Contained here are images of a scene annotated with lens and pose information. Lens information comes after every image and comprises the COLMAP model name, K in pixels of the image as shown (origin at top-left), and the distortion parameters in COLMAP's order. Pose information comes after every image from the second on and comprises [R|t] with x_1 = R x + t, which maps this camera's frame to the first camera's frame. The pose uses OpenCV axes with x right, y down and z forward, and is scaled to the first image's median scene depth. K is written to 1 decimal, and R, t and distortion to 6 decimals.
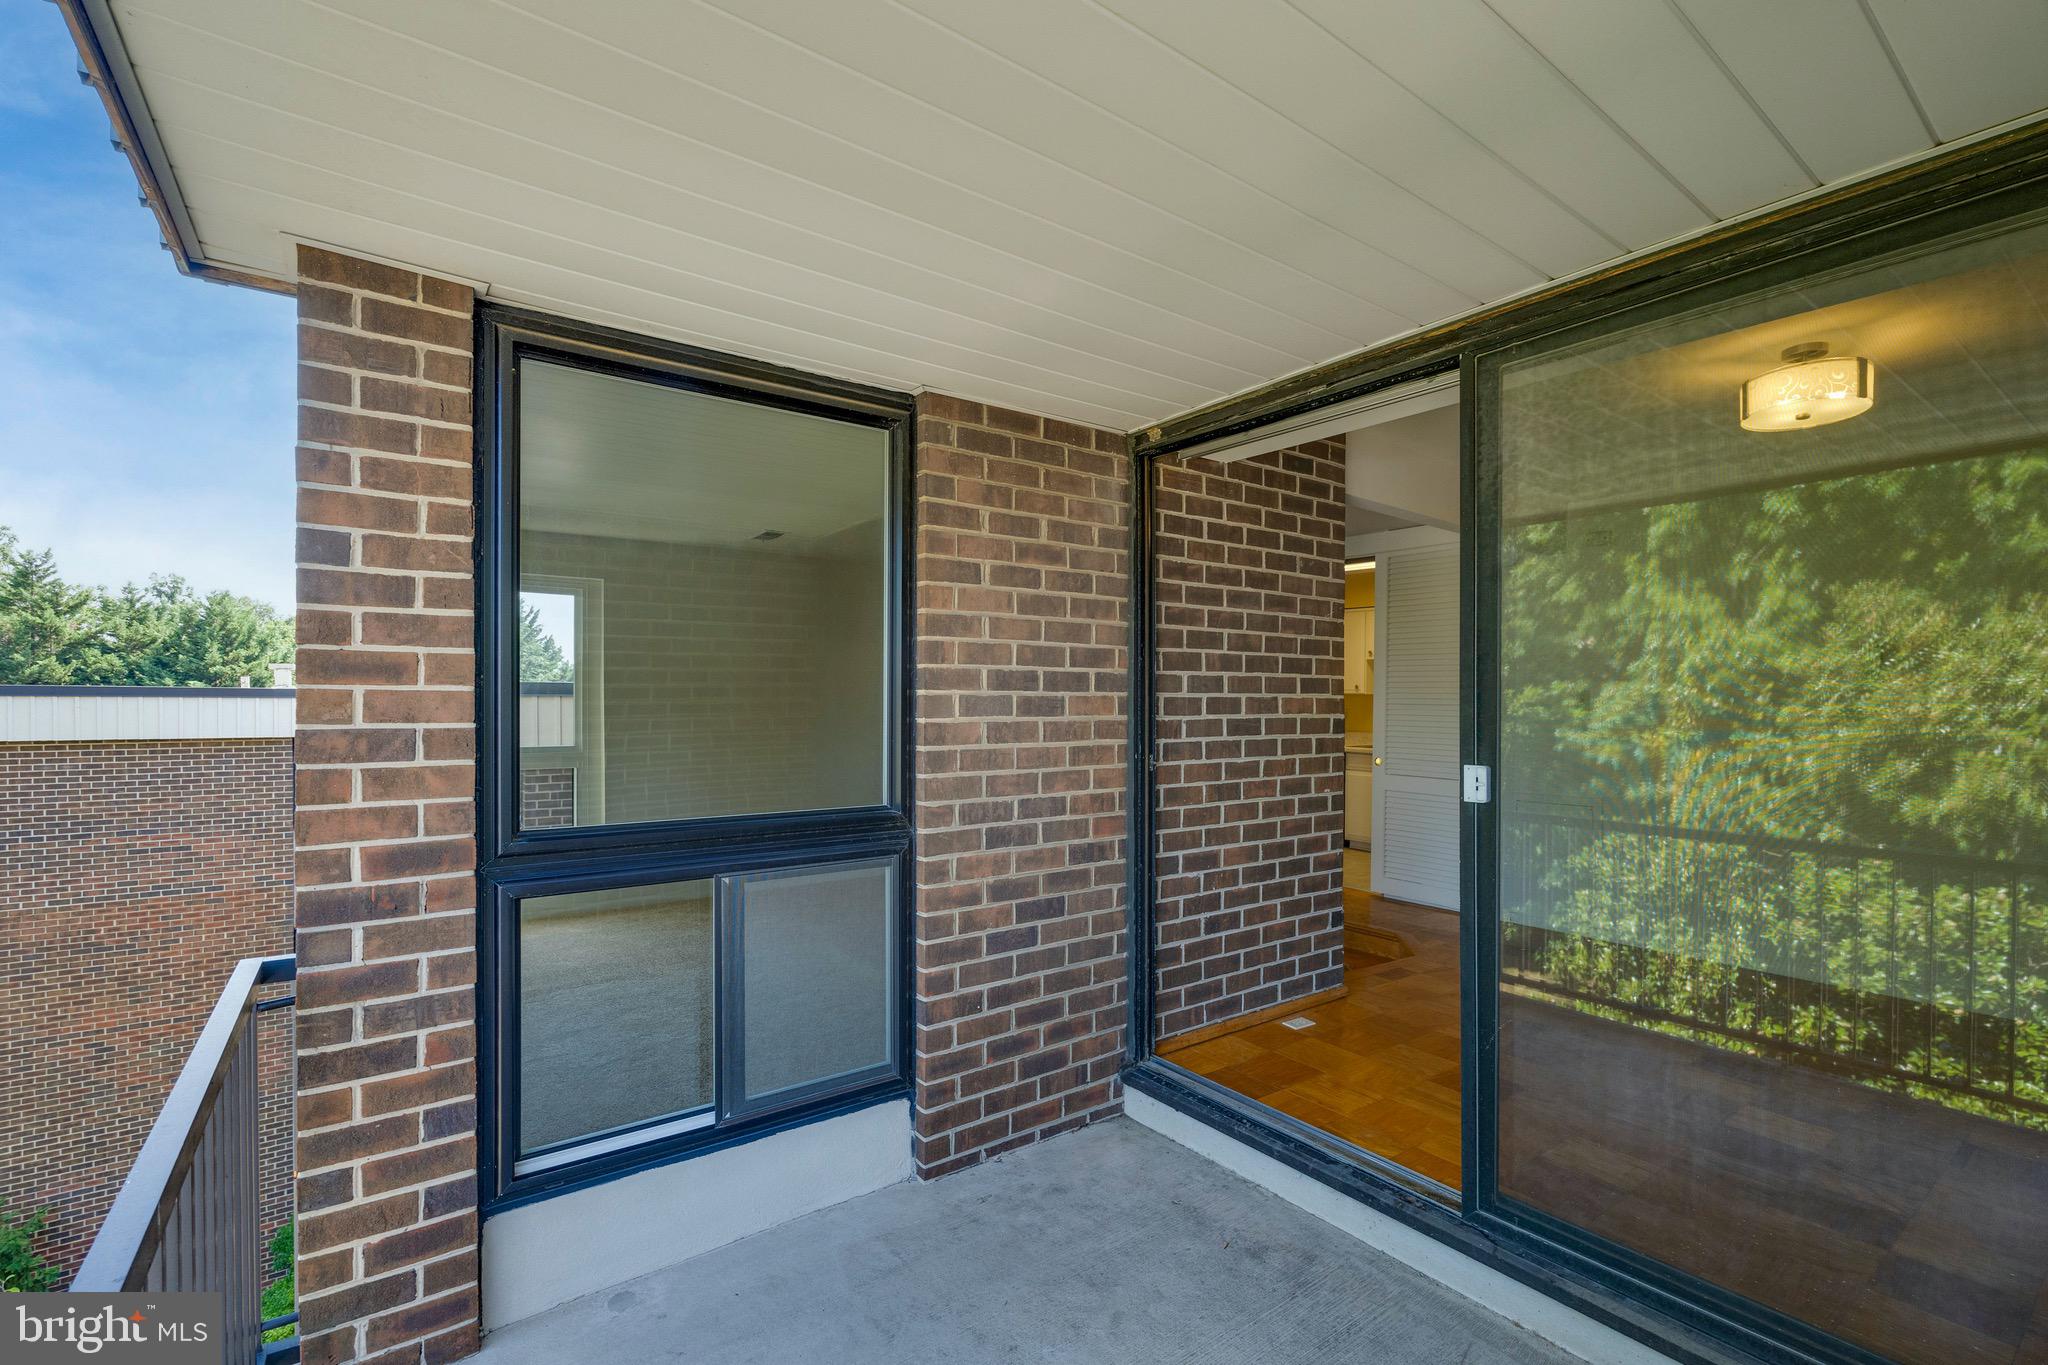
lens RADIAL K [[908.5, 0, 1027.8], [0, 908.5, 672.4], [0, 0, 1]] dist [-0.000150, 0.000615]
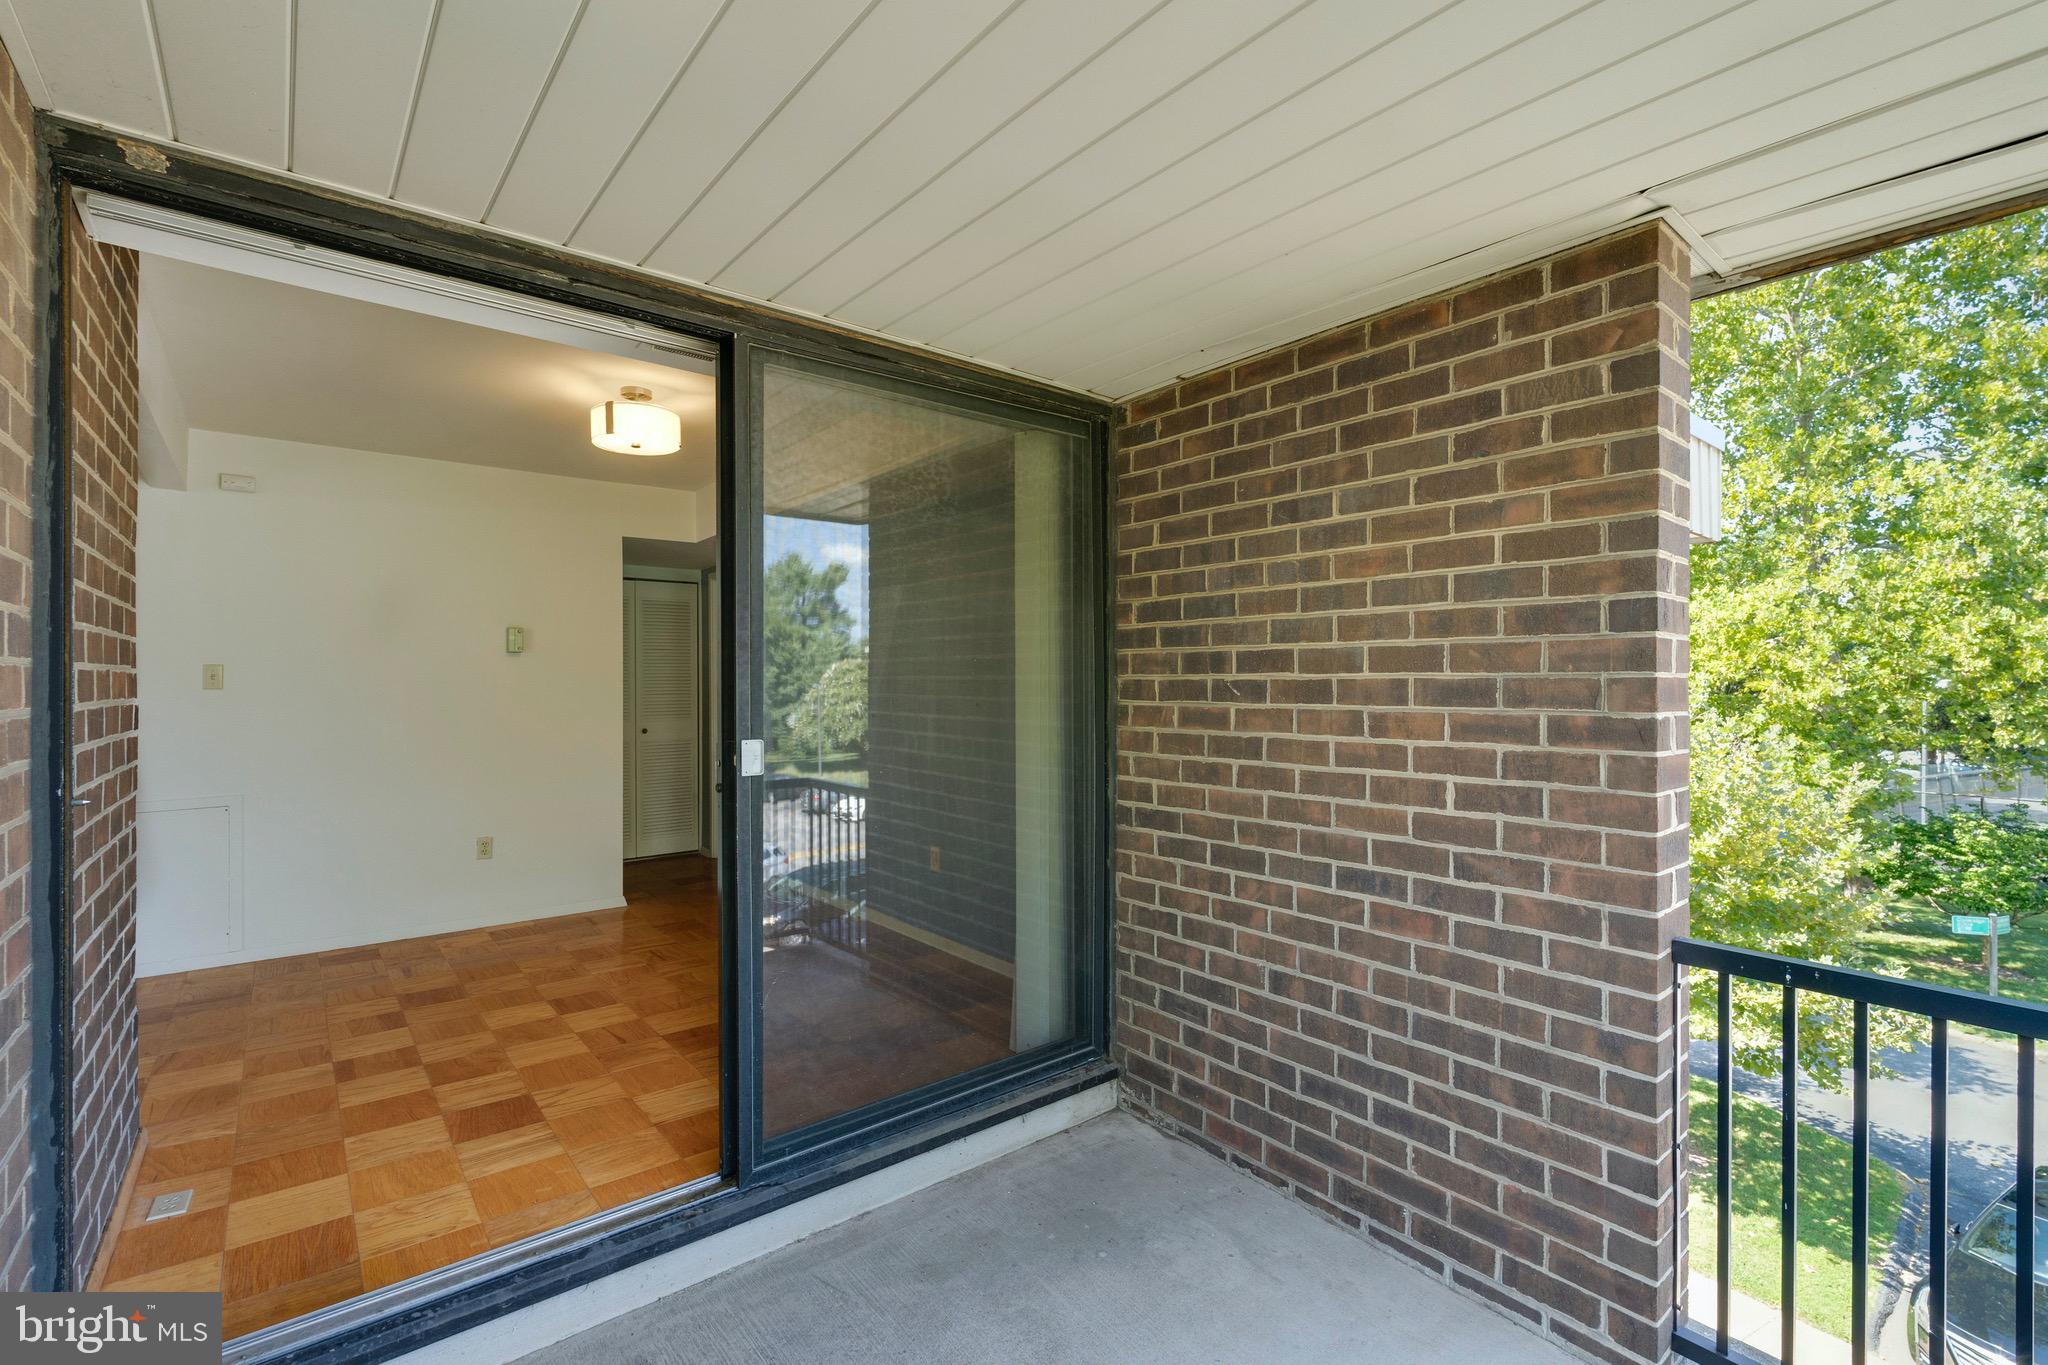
lens RADIAL K [[902.9, 0, 1024.0], [0, 902.9, 682.5], [0, 0, 1]] dist [-0.003410, 0.006835]
pose [[-0.044548, 0.001598, 0.999006, -0.522612], [-0.025485, 0.999671, -0.002735, 0.027068], [-0.998682, -0.025582, -0.044492, 0.710427]]
